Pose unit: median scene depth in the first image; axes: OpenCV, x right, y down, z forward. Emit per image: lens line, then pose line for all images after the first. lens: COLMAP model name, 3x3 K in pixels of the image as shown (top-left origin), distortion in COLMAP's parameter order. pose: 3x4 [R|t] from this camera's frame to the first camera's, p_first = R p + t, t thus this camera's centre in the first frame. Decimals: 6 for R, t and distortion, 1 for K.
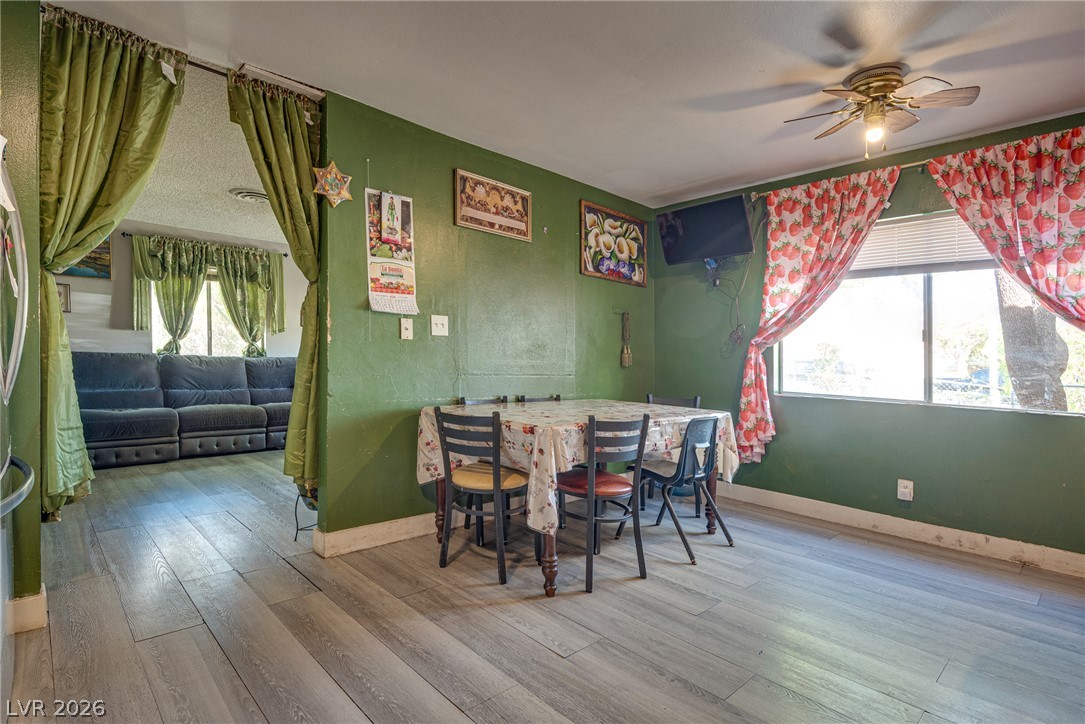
lens RADIAL K [[524.0, 0, 476.4], [0, 524.0, 355.2], [0, 0, 1]] dist [0.003626, 0.000601]
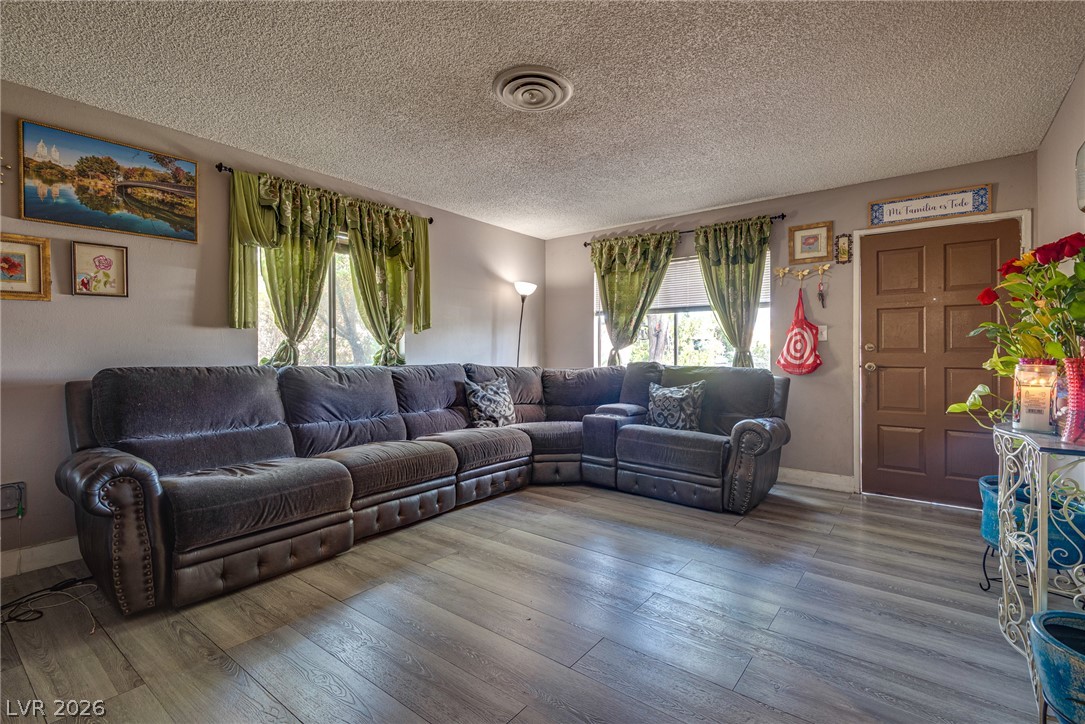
lens RADIAL K [[503.9, 0, 536.1], [0, 503.9, 339.4], [0, 0, 1]] dist [0.027394, -0.014281]
pose [[0.983253, -0.019156, 0.181235, -0.400944], [0.024325, 0.999357, -0.026342, -0.010123], [-0.180614, 0.030309, 0.983087, 0.350442]]
